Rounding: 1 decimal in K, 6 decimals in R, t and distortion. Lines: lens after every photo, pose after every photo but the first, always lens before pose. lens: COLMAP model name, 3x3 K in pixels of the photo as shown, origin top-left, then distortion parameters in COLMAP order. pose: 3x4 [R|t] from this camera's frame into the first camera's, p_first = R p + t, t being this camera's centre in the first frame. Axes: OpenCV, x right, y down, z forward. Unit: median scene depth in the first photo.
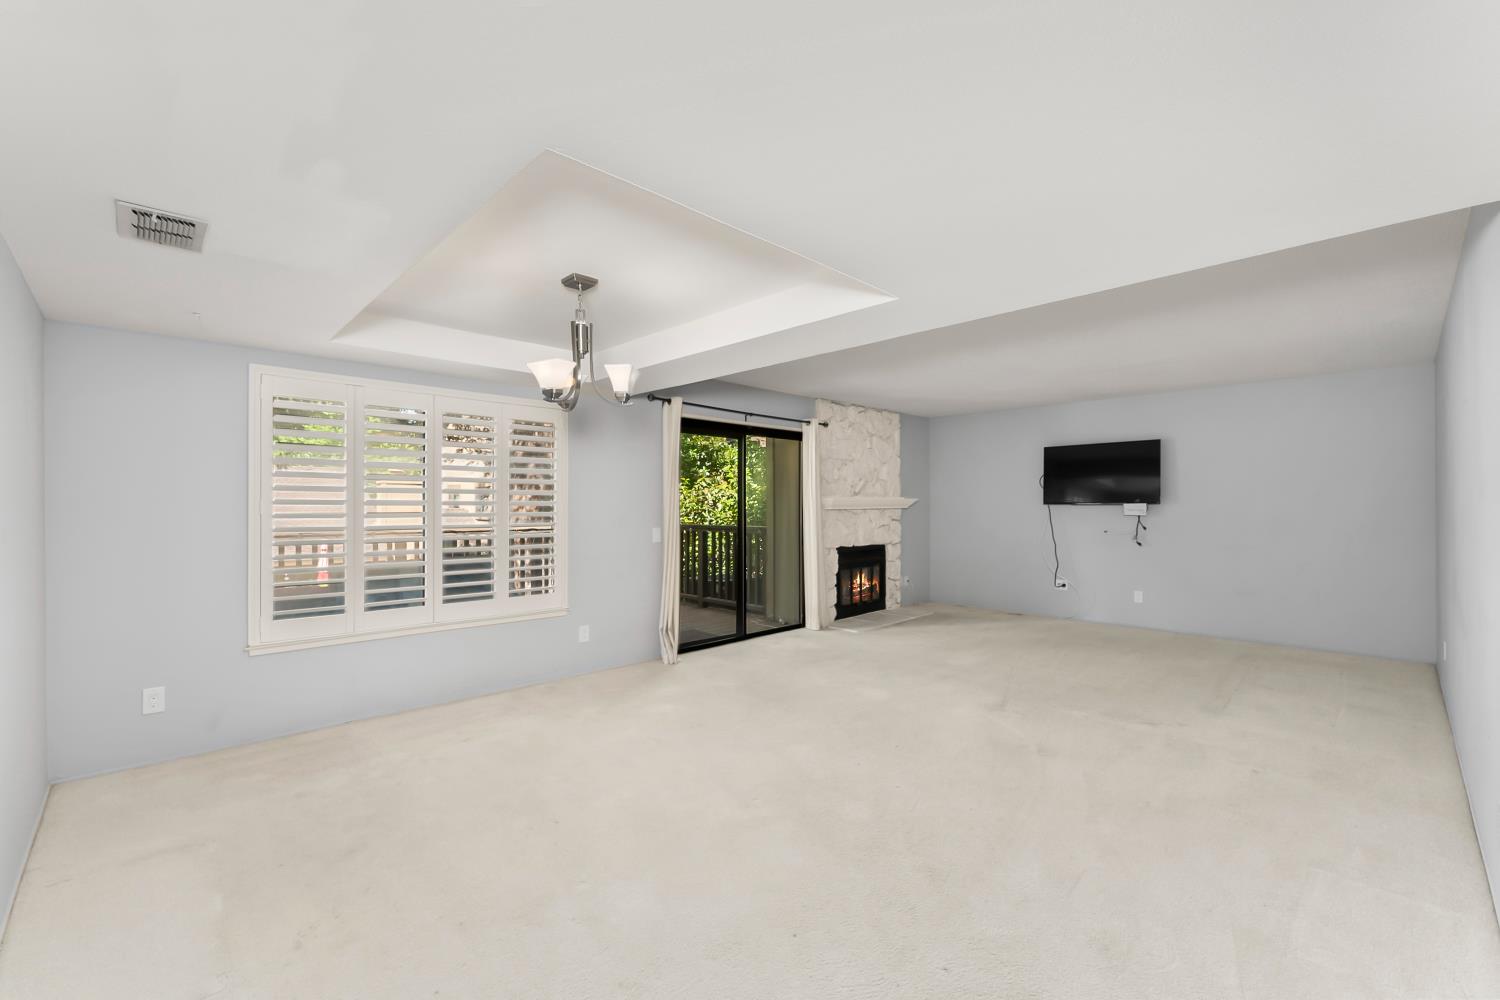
lens RADIAL K [[620.4, 0, 745.7], [0, 620.4, 501.3], [0, 0, 1]] dist [-0.000509, -0.000064]
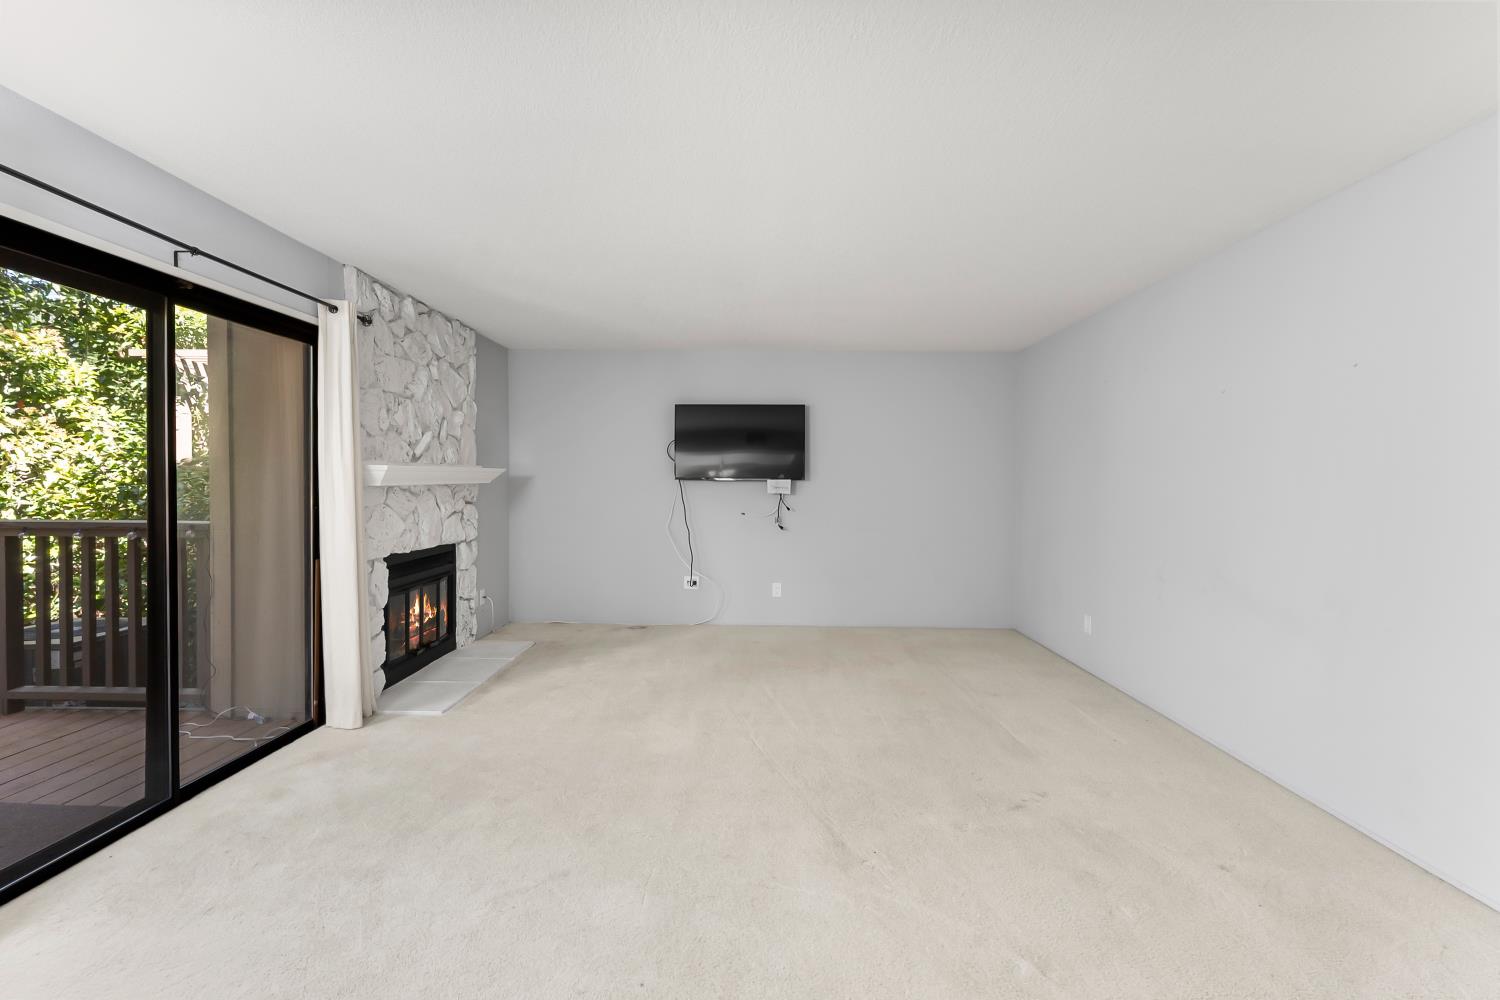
lens RADIAL K [[665.4, 0, 742.9], [0, 665.4, 498.0], [0, 0, 1]] dist [-0.000251, 0.000046]
pose [[0.708894, -0.011151, 0.705227, -0.037234], [-0.013760, 0.999466, 0.029635, 0.002061], [-0.705181, -0.030712, 0.708362, 0.365898]]
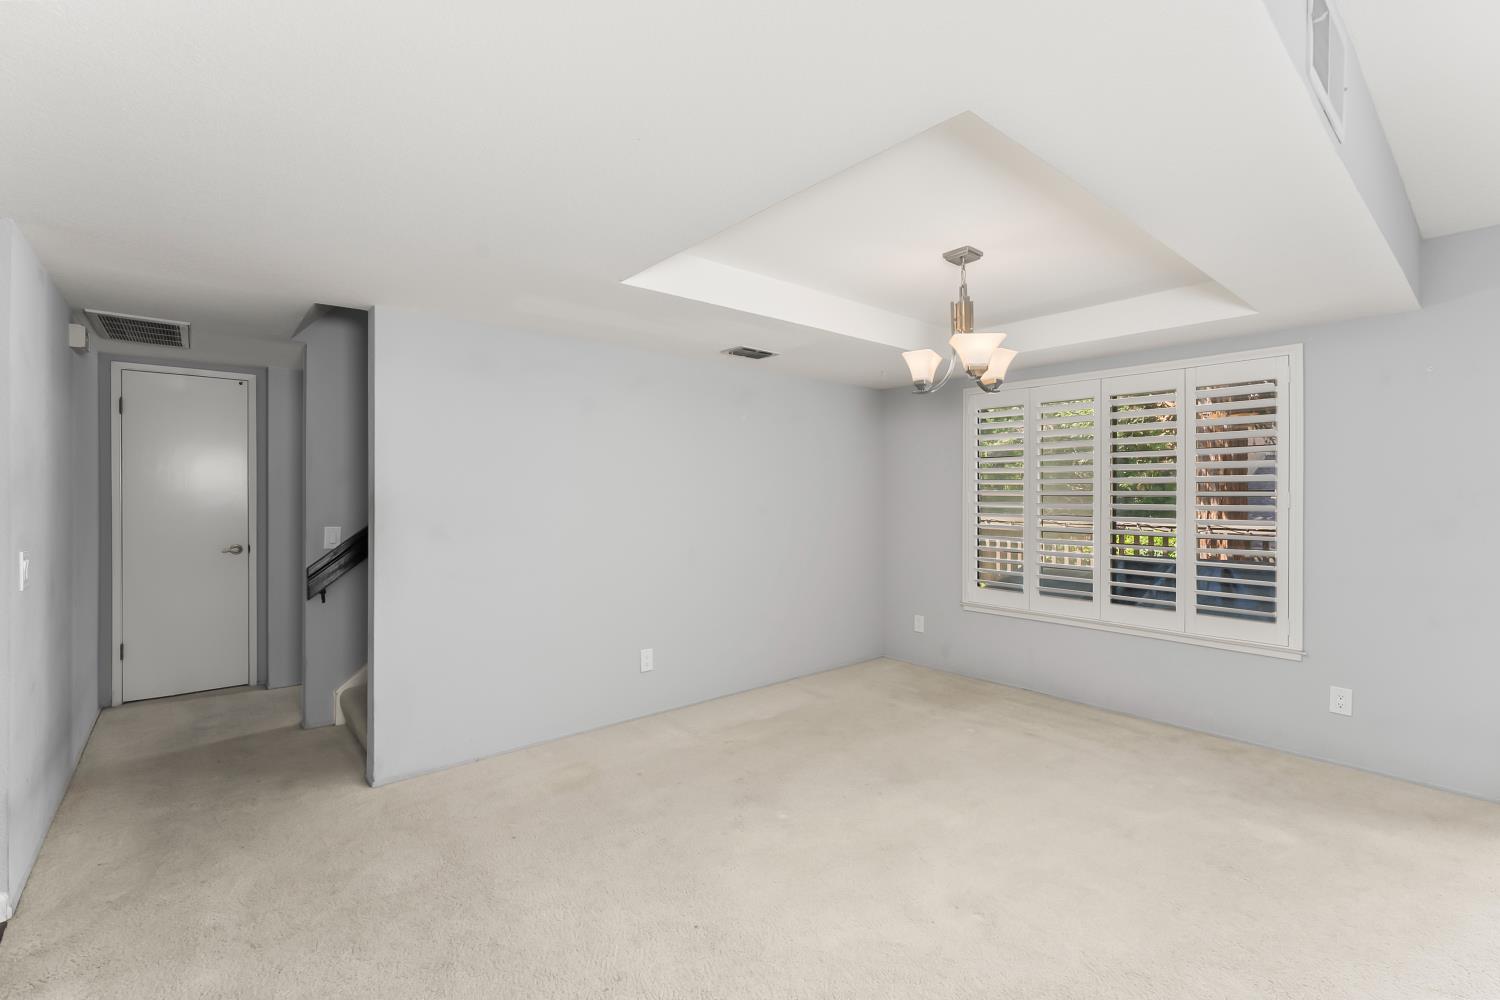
lens RADIAL K [[652.9, 0, 748.7], [0, 652.9, 495.9], [0, 0, 1]] dist [-0.001302, -0.000174]
pose [[-0.062560, -0.001483, -0.998040, 0.292764], [0.004976, 0.999986, -0.001798, 0.002929], [0.998029, -0.005078, -0.062551, 0.297195]]
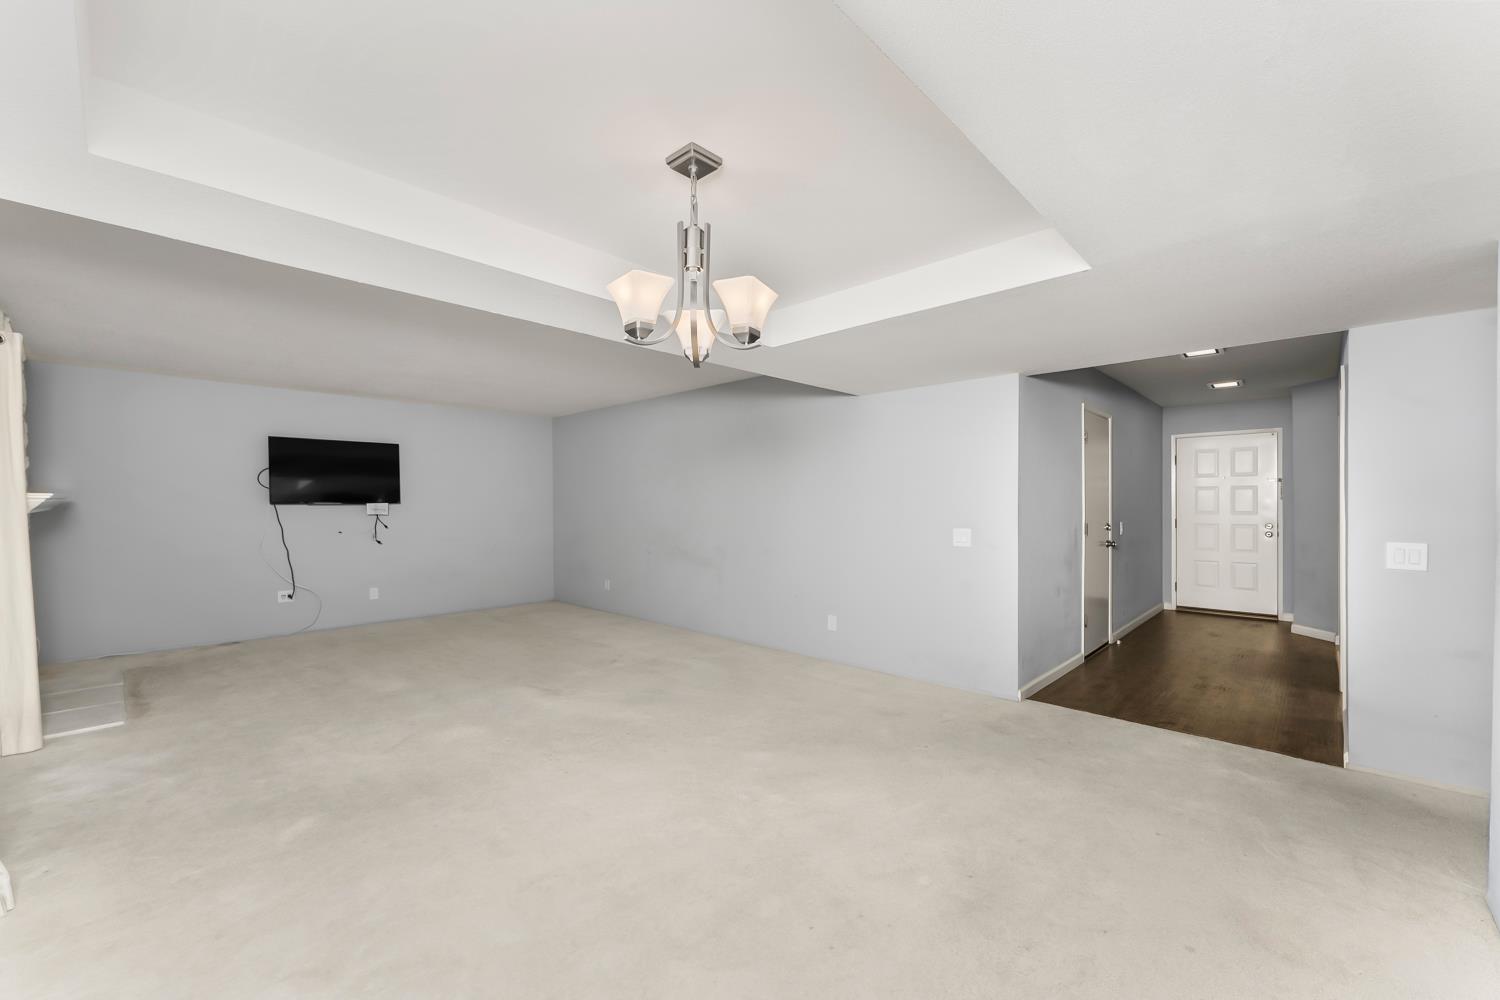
lens RADIAL K [[601.6, 0, 748.1], [0, 601.6, 518.7], [0, 0, 1]] dist [0.000882, 0.000085]
pose [[-0.041440, -0.027573, 0.998760, -0.365895], [-0.004945, 0.999613, 0.027392, -0.000671], [-0.999129, -0.003803, -0.041561, 0.390875]]
